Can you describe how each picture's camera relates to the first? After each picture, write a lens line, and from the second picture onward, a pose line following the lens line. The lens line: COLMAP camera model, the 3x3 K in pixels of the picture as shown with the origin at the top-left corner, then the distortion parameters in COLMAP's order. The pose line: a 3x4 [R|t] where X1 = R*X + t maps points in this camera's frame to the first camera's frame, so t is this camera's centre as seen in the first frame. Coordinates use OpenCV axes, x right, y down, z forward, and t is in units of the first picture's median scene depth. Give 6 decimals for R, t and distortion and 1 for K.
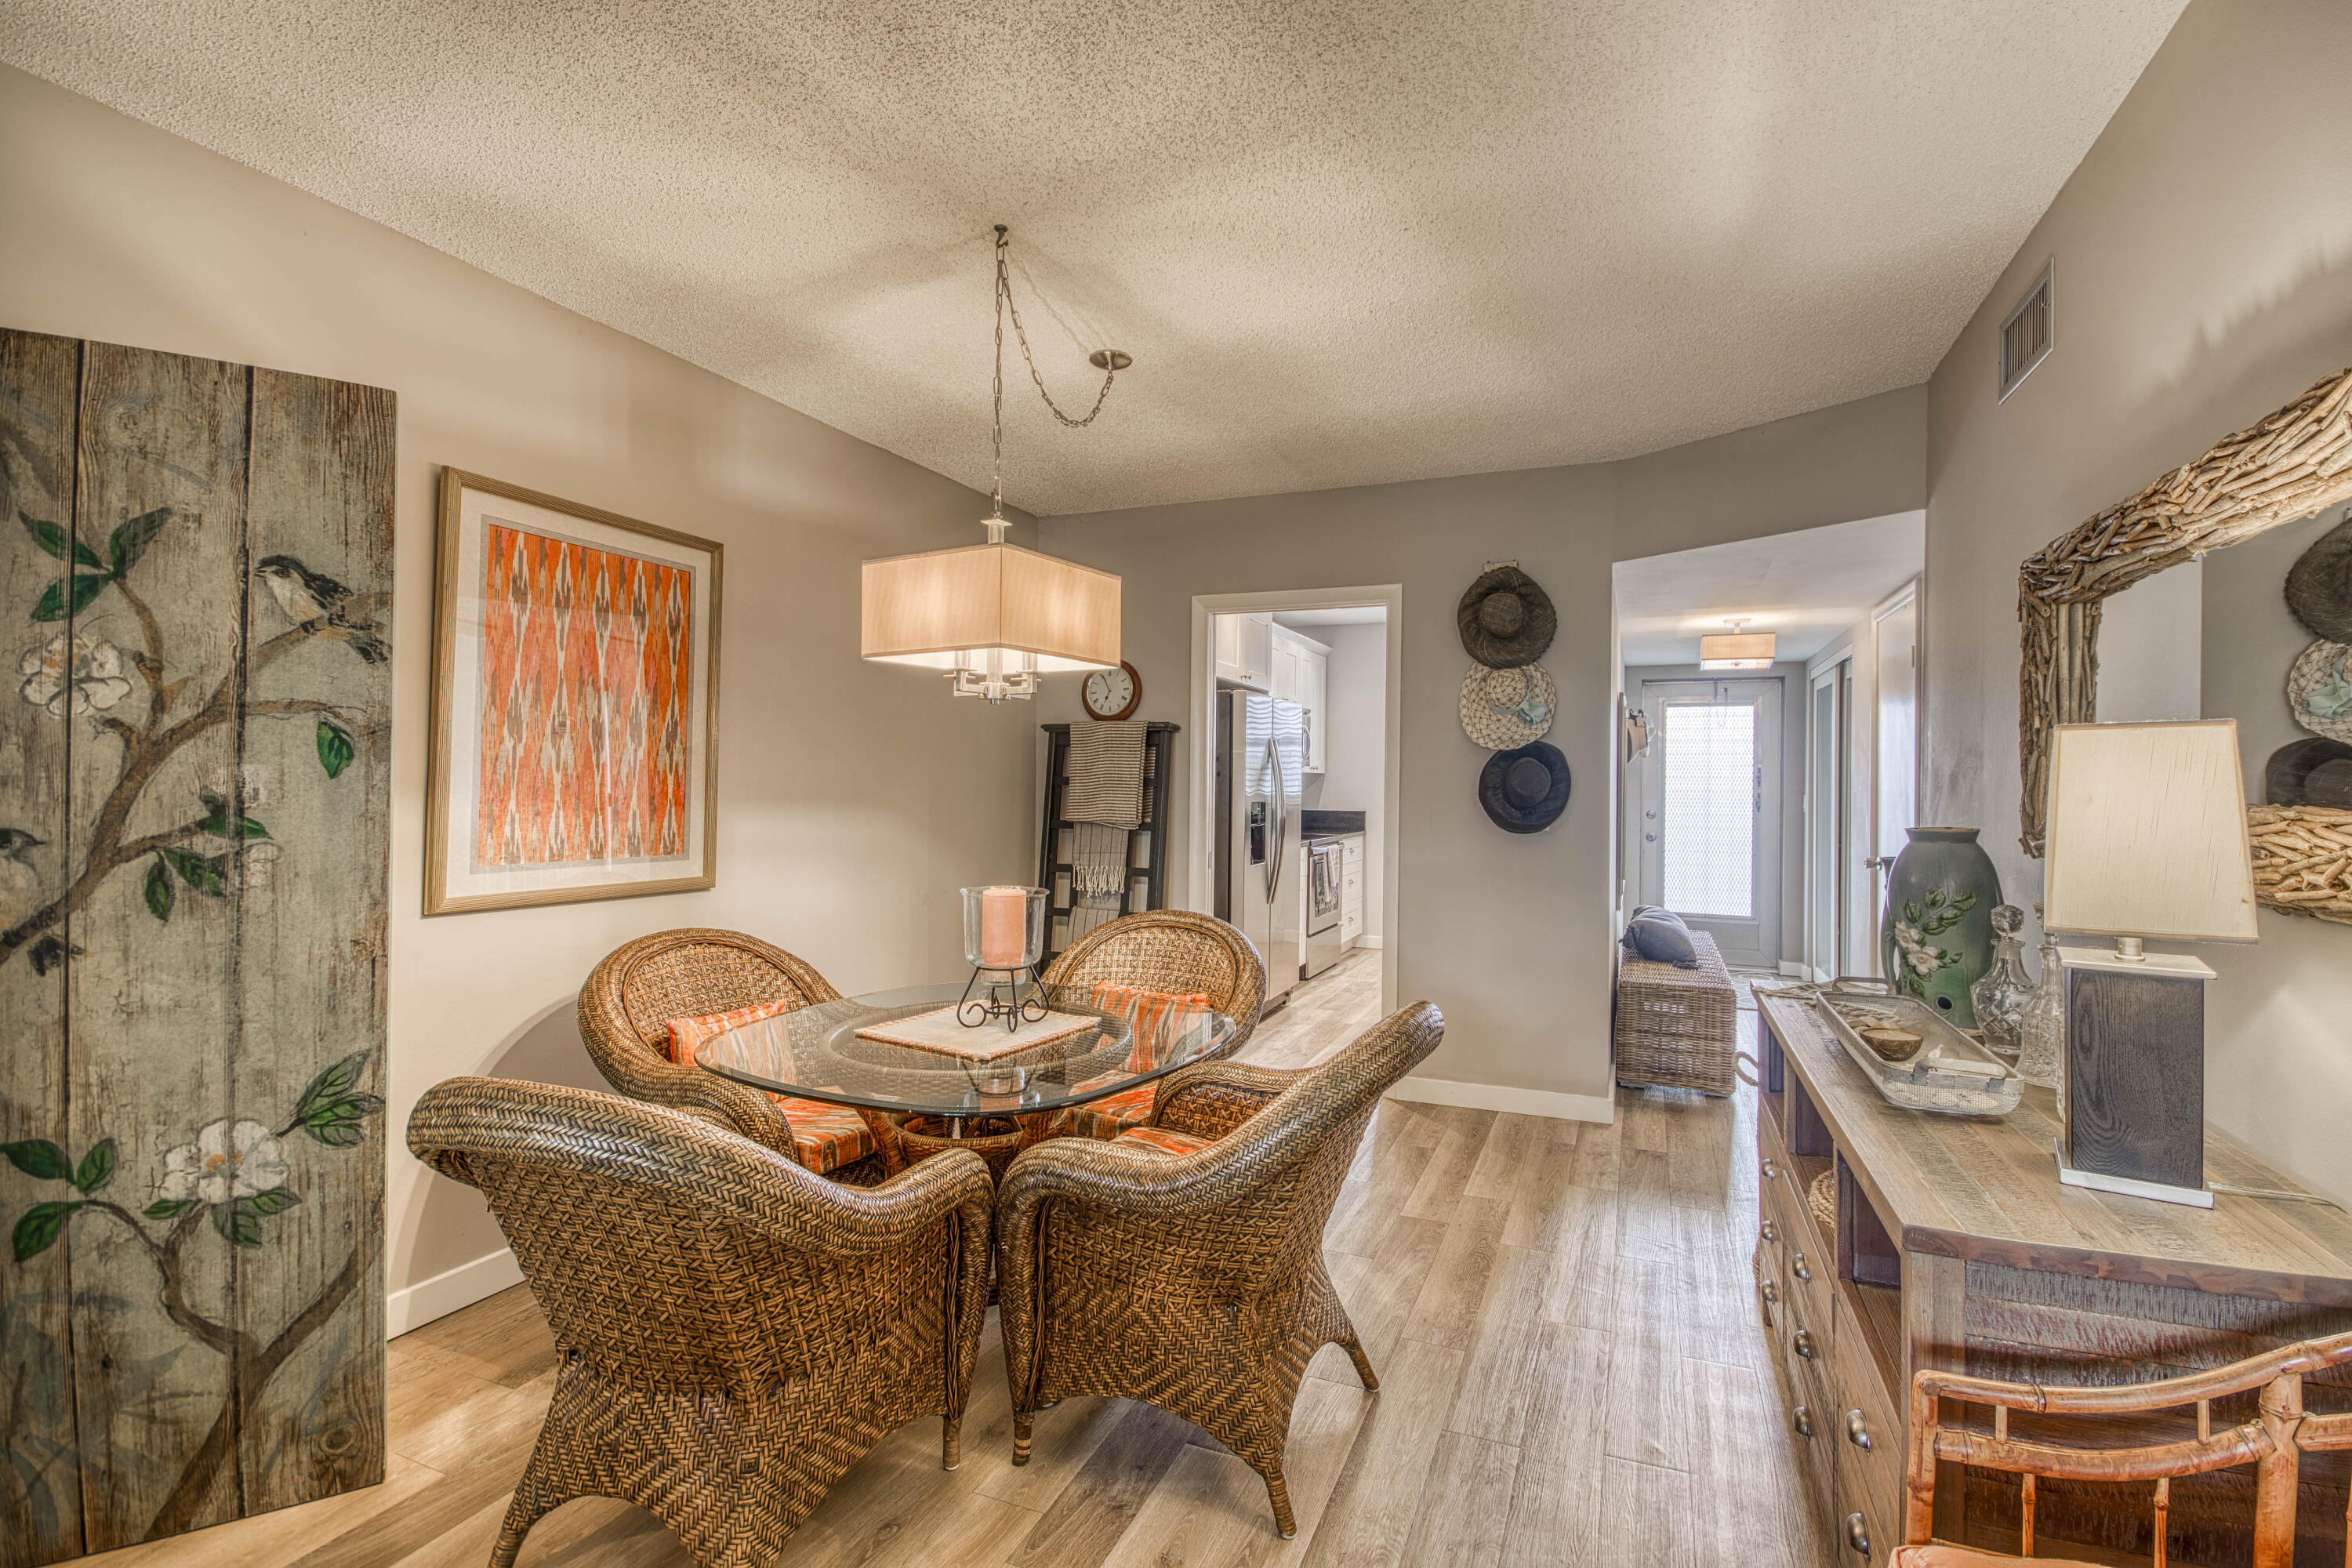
lens RADIAL K [[1027.5, 0, 1176.0], [0, 1027.5, 784.0], [0, 0, 1]] dist [0.000570, -0.010760]
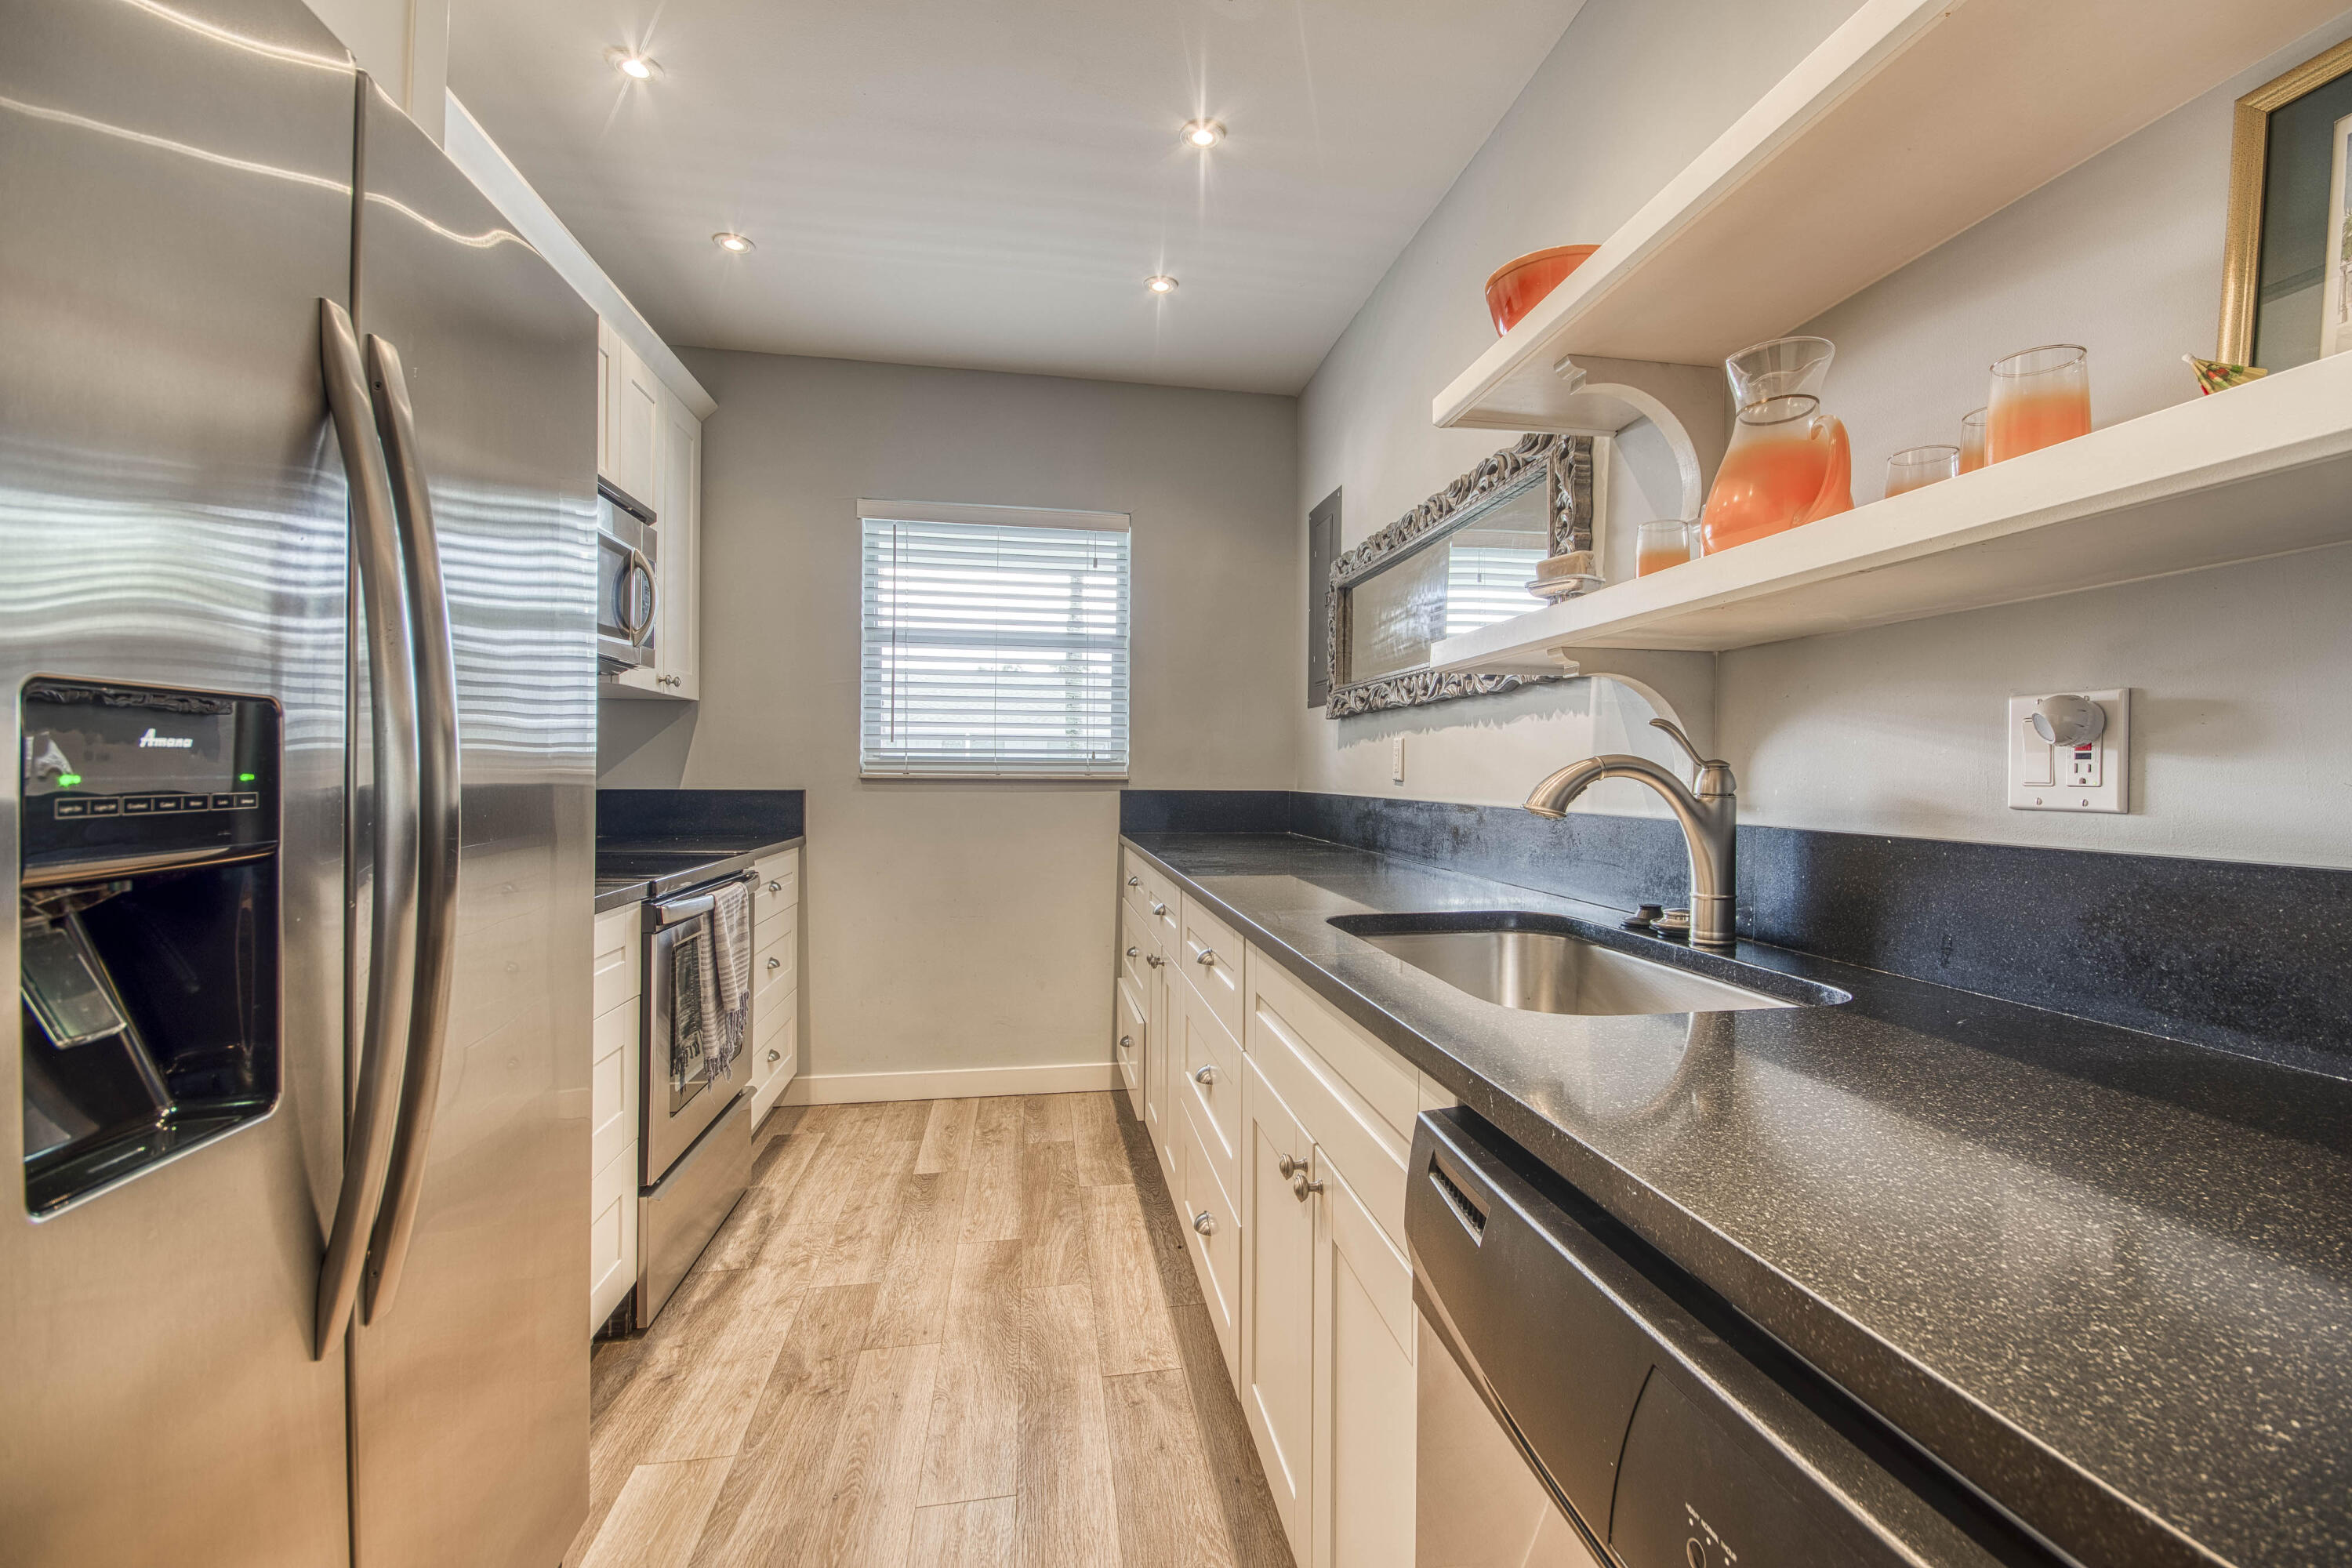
lens RADIAL K [[1027.5, 0, 1176.0], [0, 1027.5, 784.0], [0, 0, 1]] dist [0.000570, -0.010760]
pose [[0.837662, -0.008502, 0.546123, 0.084892], [0.003317, 0.999940, 0.010479, 0.020840], [-0.546179, -0.006966, 0.837640, 0.588943]]
